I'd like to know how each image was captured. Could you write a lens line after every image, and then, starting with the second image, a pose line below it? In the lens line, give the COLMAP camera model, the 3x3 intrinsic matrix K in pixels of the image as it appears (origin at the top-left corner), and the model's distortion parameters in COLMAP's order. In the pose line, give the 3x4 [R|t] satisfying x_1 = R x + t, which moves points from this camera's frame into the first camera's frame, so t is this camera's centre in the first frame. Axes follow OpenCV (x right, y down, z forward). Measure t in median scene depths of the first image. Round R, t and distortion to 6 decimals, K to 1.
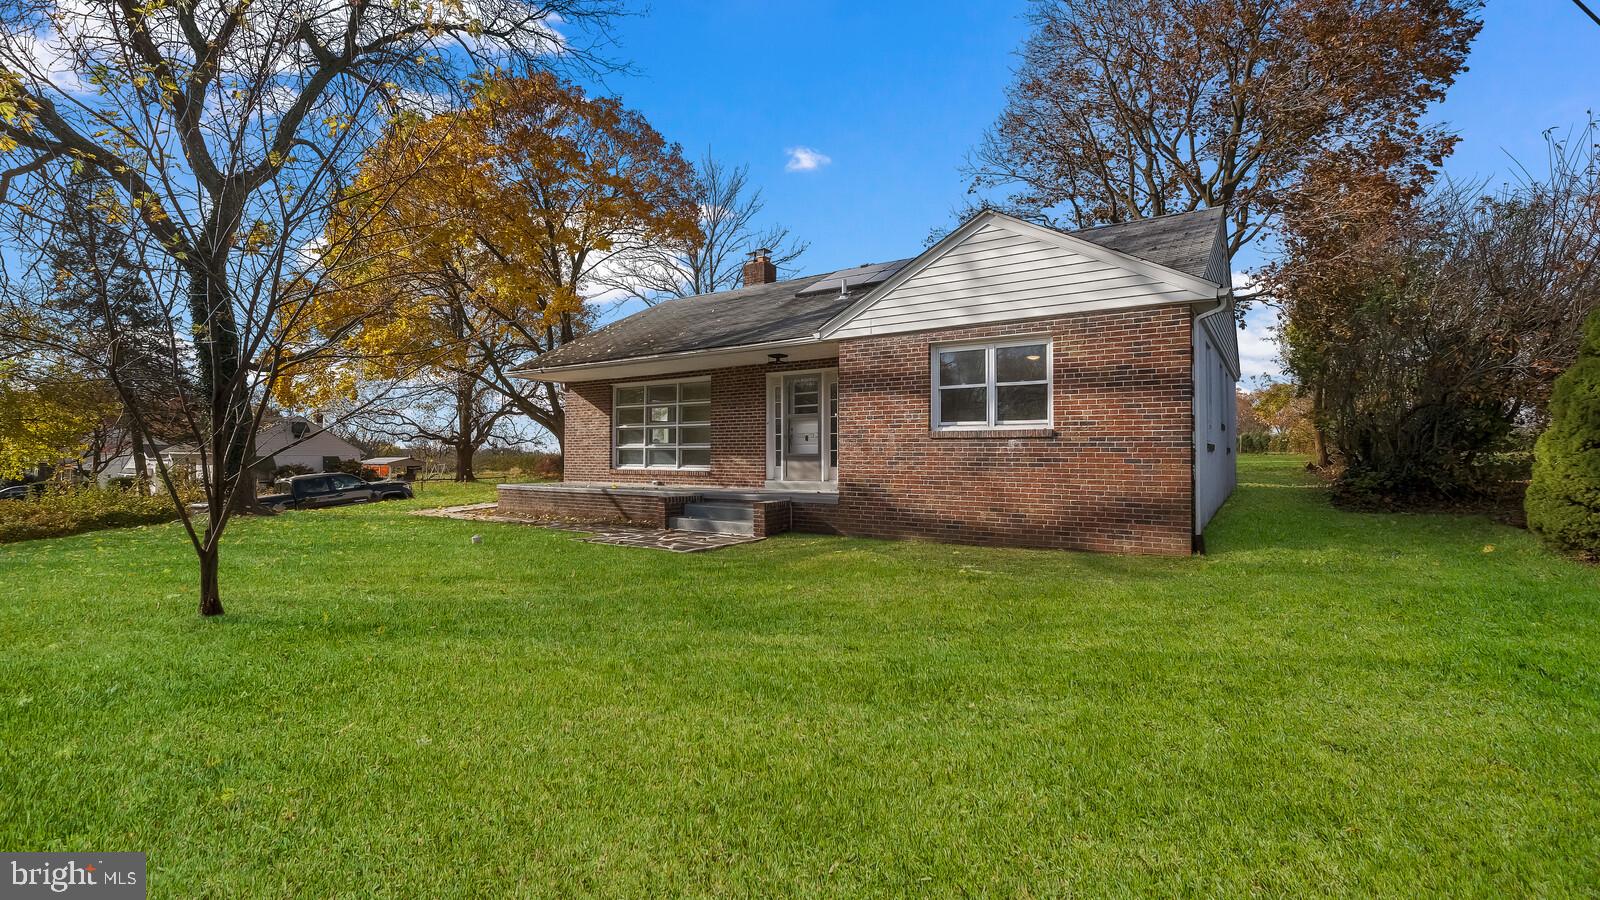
lens RADIAL K [[703.9, 0, 798.0], [0, 703.9, 461.1], [0, 0, 1]] dist [0.001255, 0.000584]
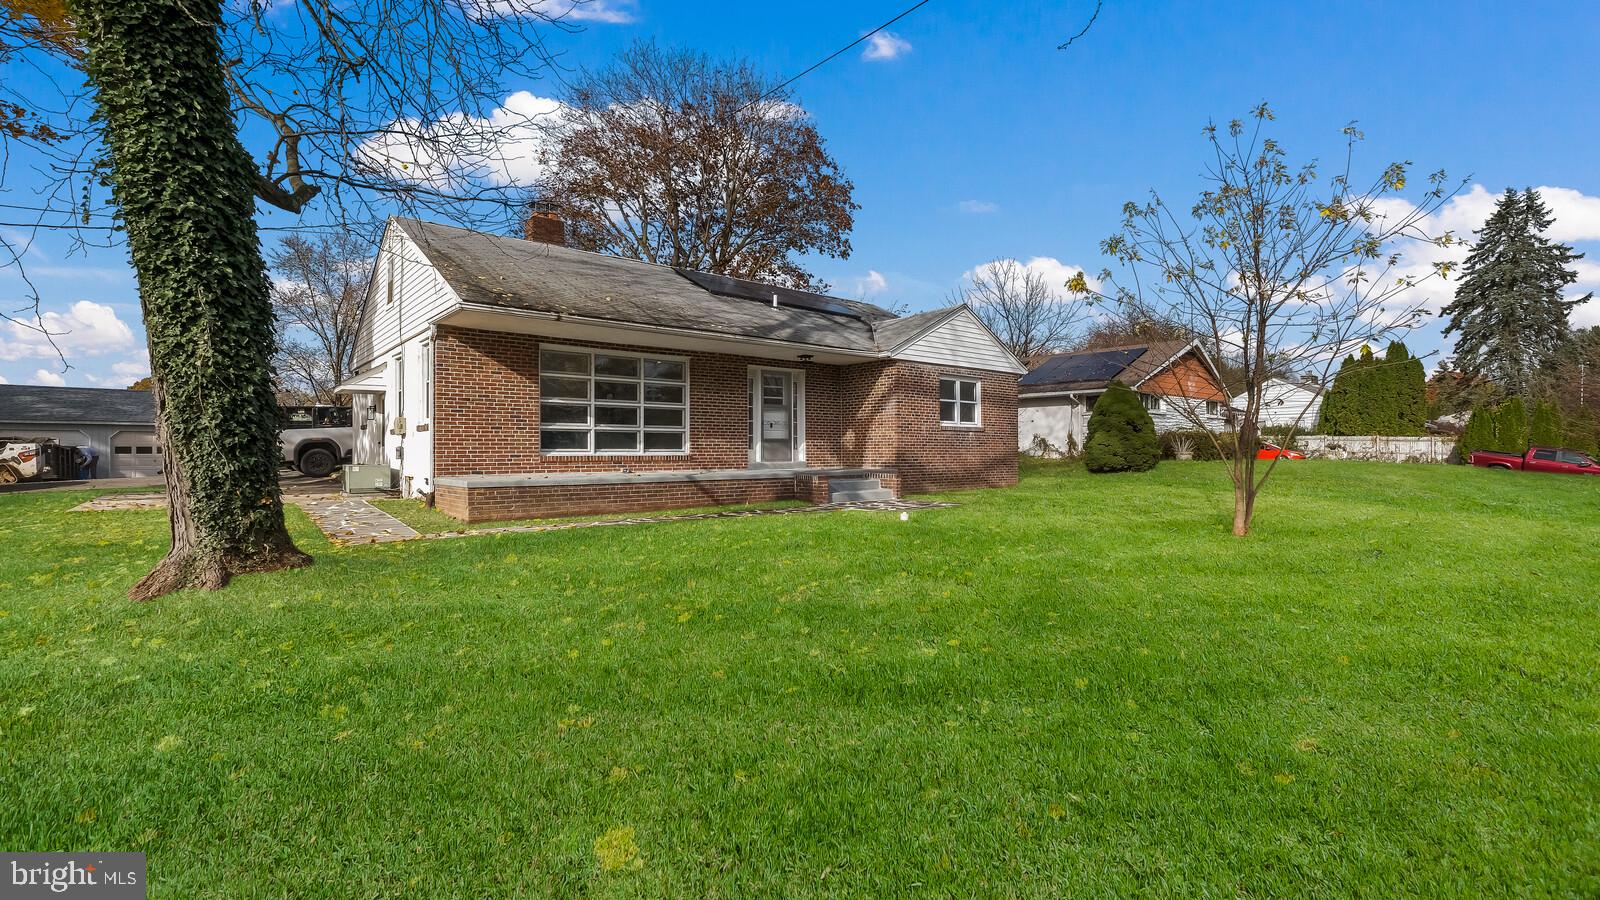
lens RADIAL K [[700.6, 0, 800.0], [0, 700.6, 450.0], [0, 0, 1]] dist [-0.000723, 0.000092]
pose [[0.267511, -0.002503, 0.963552, -1.504287], [0.008135, 0.999967, 0.000339, 0.011446], [-0.963521, 0.007748, 0.267522, 0.883055]]
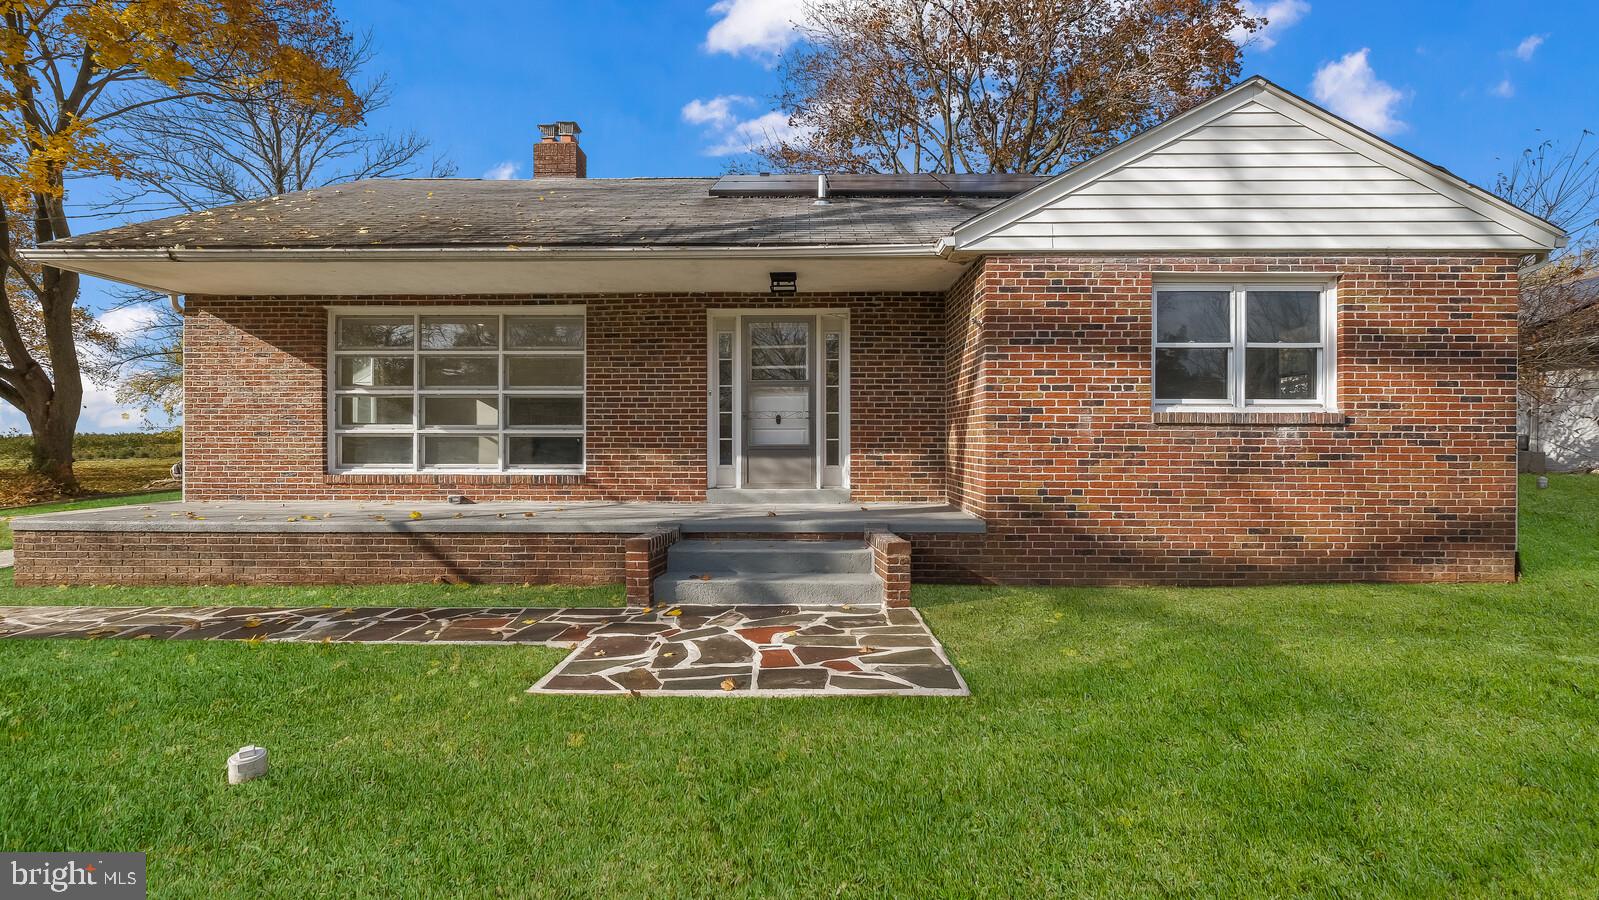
lens RADIAL K [[700.2, 0, 799.5], [0, 700.2, 450.0], [0, 0, 1]] dist [-0.000723, 0.000092]
pose [[0.832695, -0.007770, 0.553678, -0.431253], [0.004208, 0.999961, 0.007704, -0.014723], [-0.553716, -0.004085, 0.832695, 0.653363]]
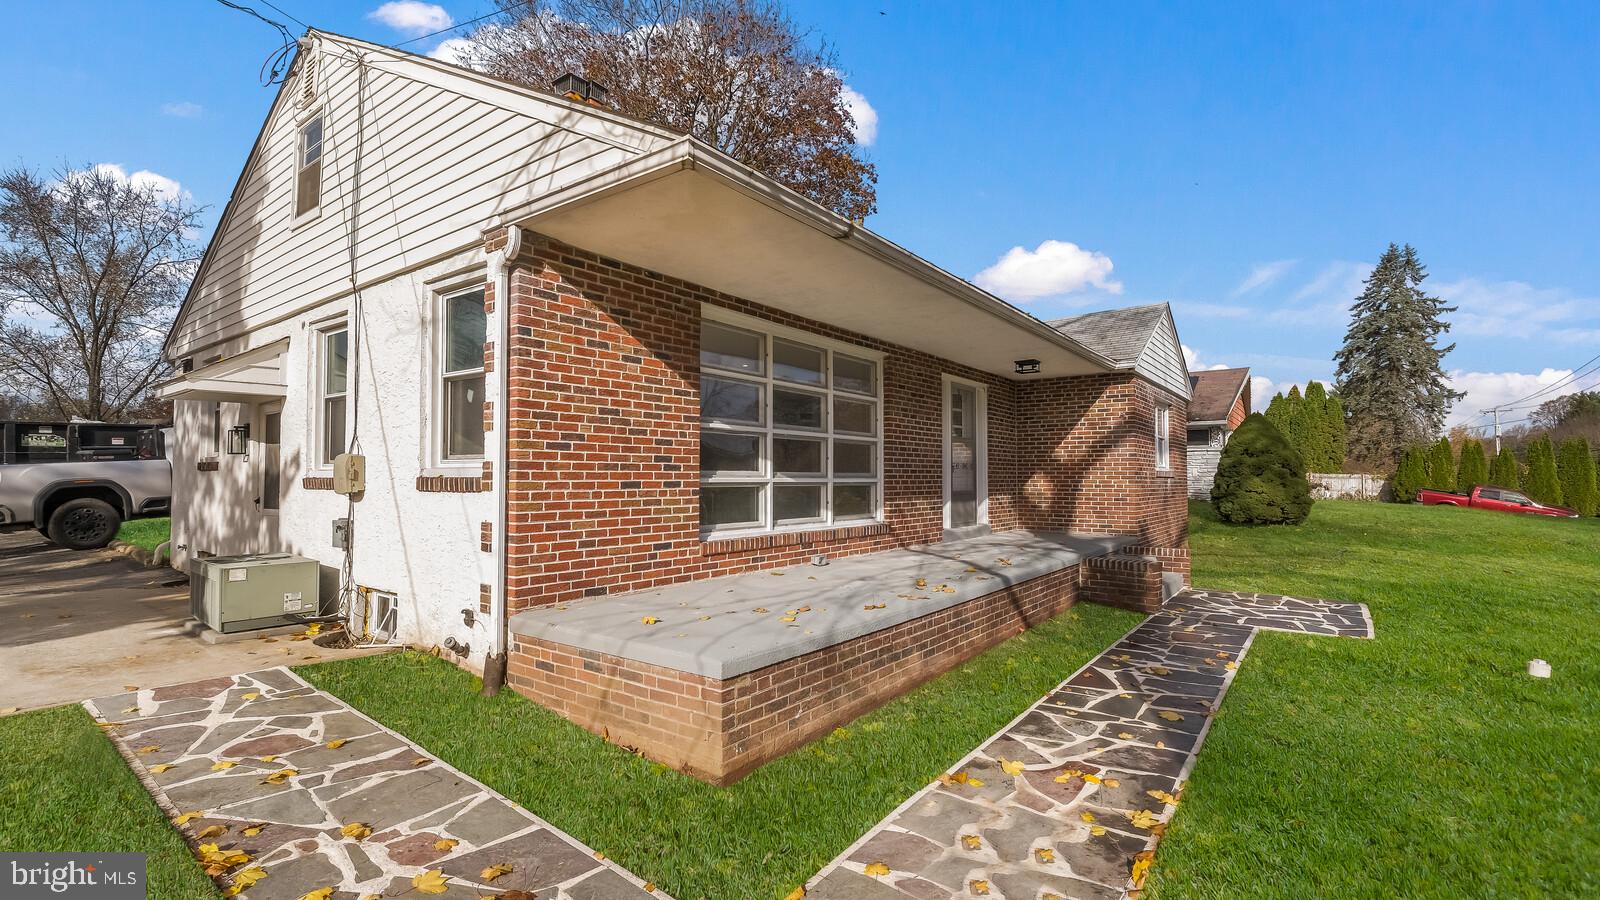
lens RADIAL K [[703.9, 0, 798.0], [0, 703.9, 461.1], [0, 0, 1]] dist [0.001255, 0.000584]
pose [[0.053553, 0.019803, 0.998369, -1.015215], [0.002867, 0.999796, -0.019985, -0.036776], [-0.998561, 0.003933, 0.053485, 1.541130]]
